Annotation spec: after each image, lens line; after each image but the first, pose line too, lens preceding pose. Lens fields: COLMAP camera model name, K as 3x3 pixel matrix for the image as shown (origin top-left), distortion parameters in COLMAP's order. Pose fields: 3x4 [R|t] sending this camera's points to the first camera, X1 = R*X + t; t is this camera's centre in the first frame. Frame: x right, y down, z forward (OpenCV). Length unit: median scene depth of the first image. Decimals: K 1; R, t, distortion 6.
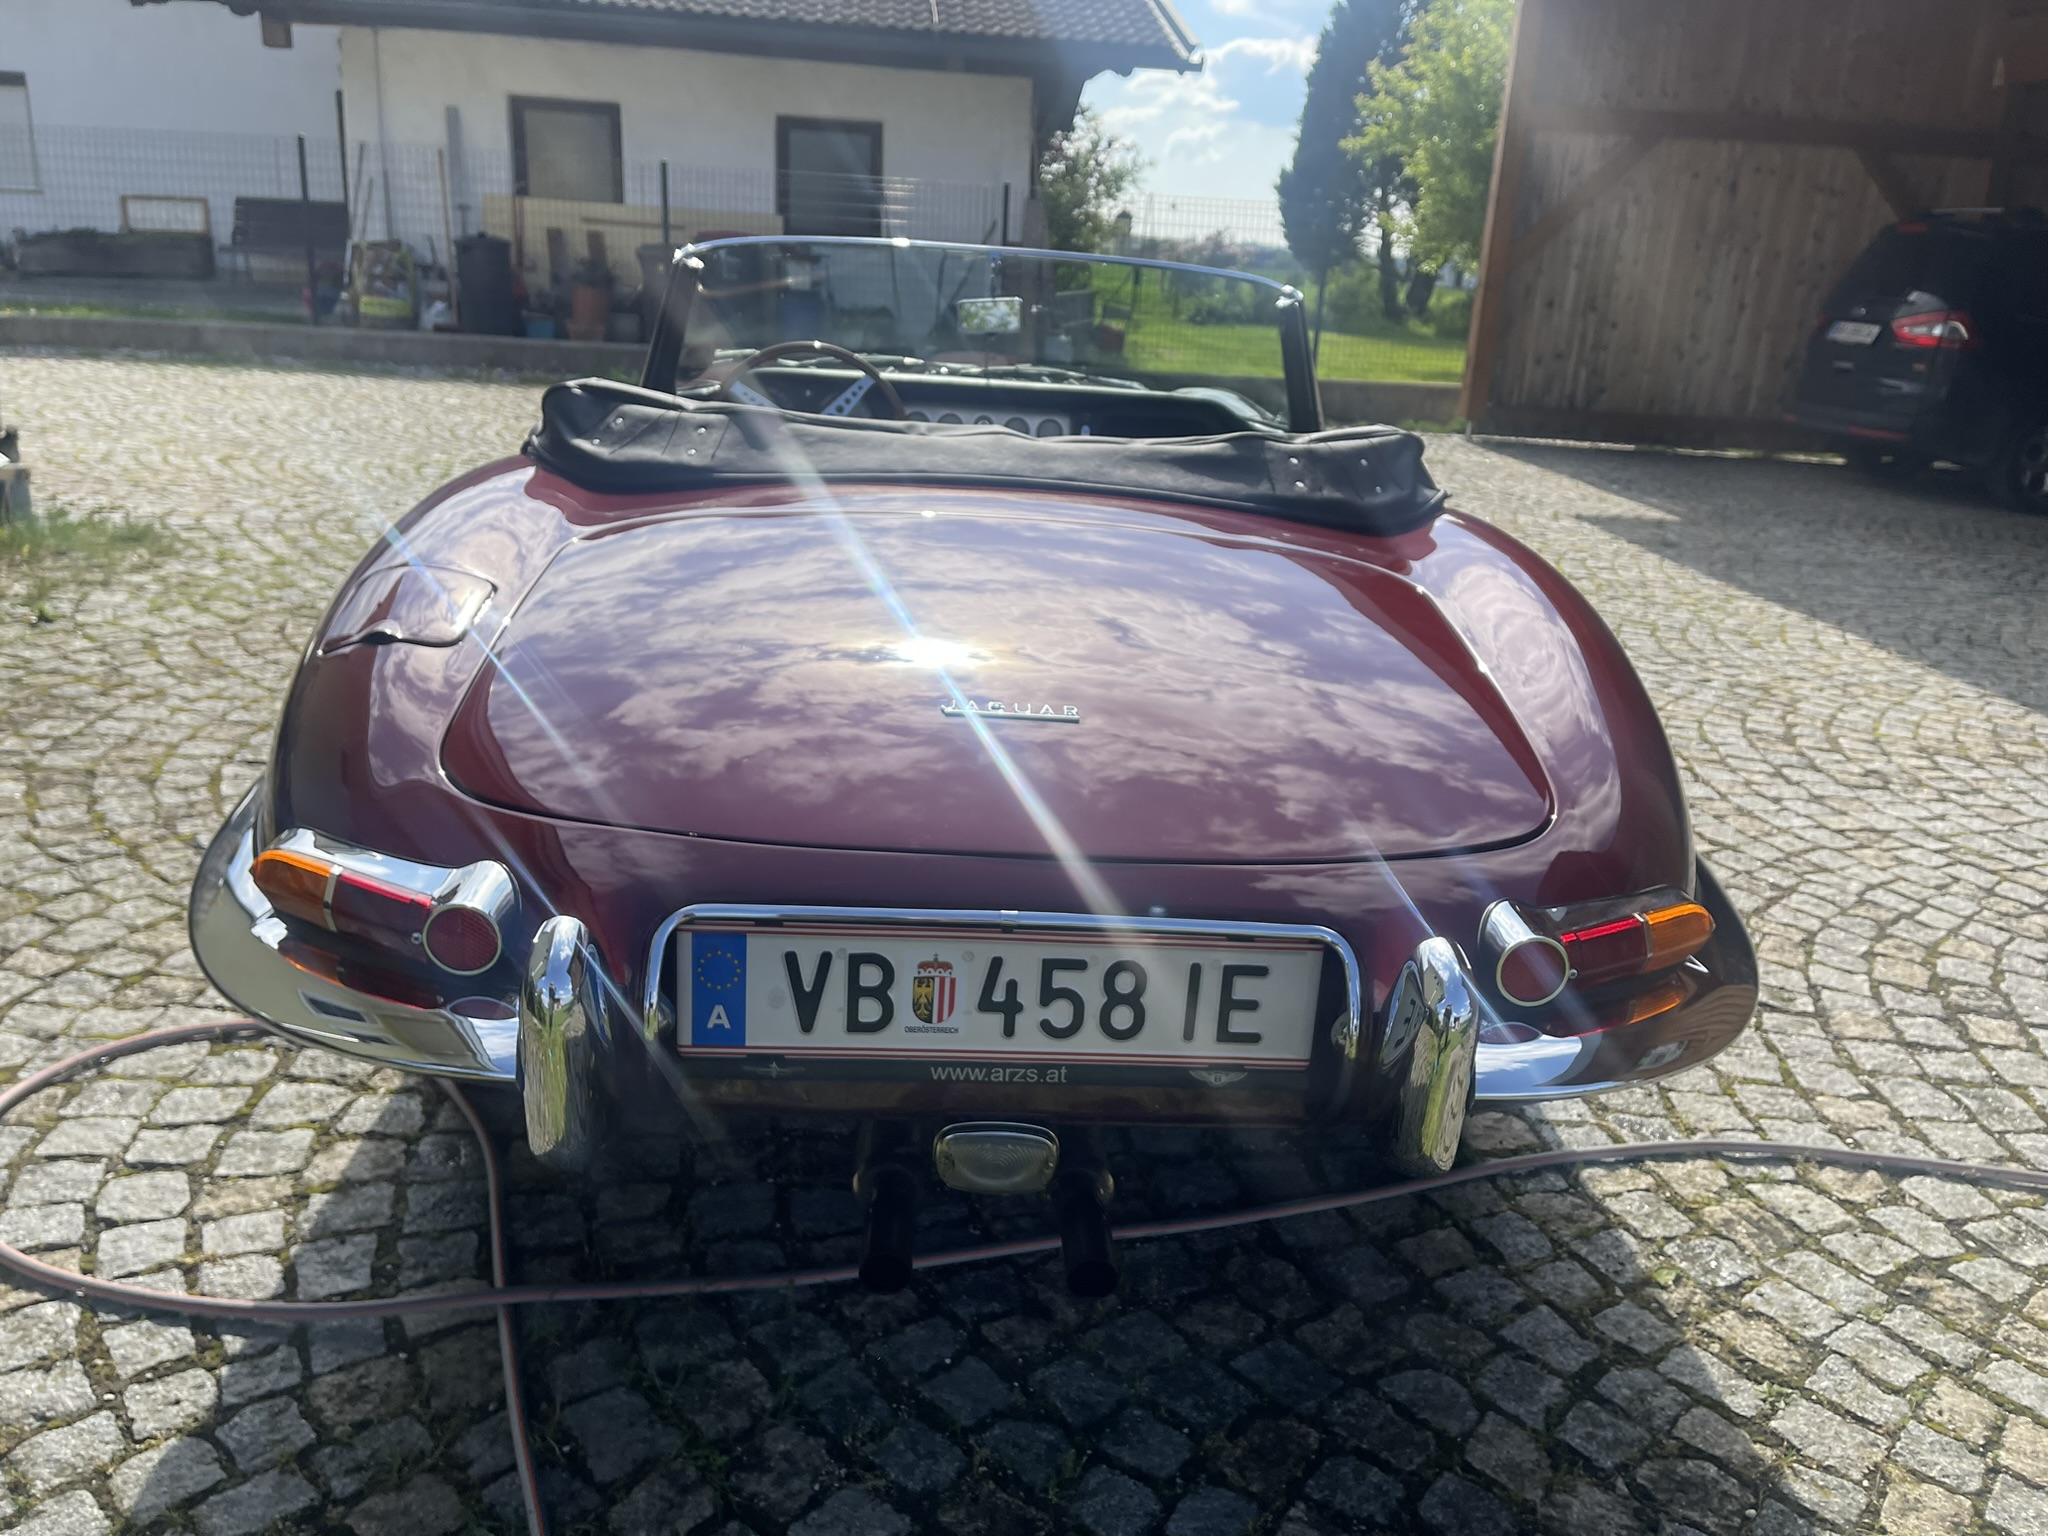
lens RADIAL K [[1527.1, 0, 1038.5], [0, 1527.1, 772.5], [0, 0, 1]] dist [0.076811, -0.102256]
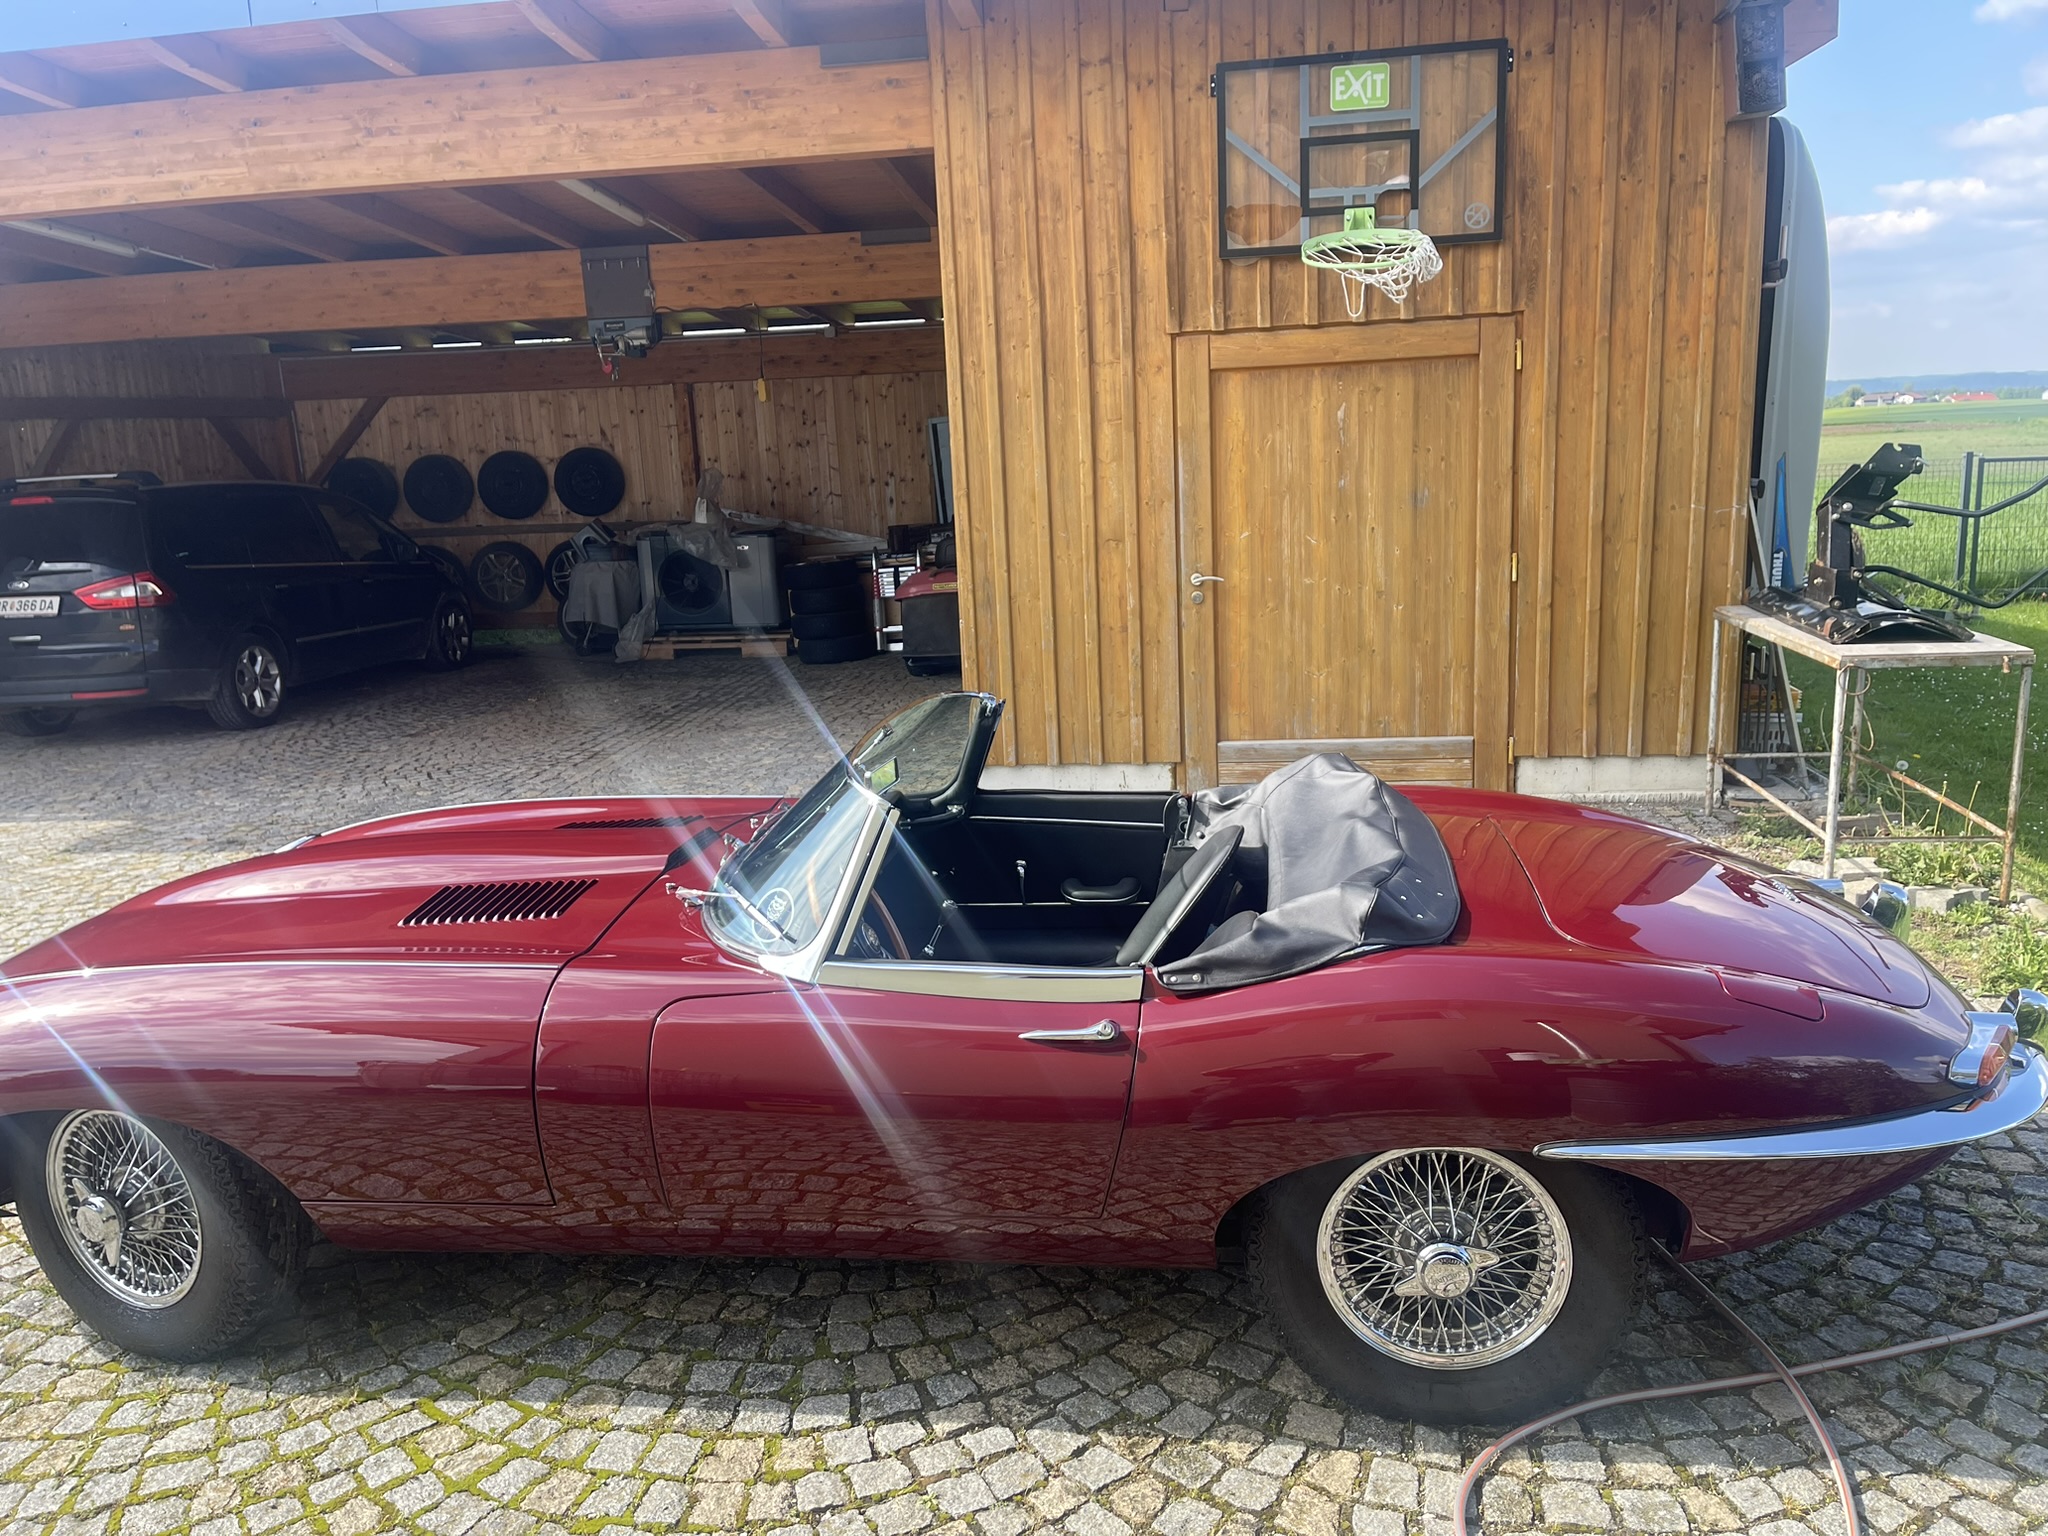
lens RADIAL K [[1523.0, 0, 1033.4], [0, 1523.0, 766.8], [0, 0, 1]] dist [0.082466, -0.103907]
pose [[0.194182, -0.270241, 0.943008, -1.537120], [0.367352, 0.911389, 0.185535, -0.688064], [-0.909586, 0.310388, 0.276249, 0.868818]]
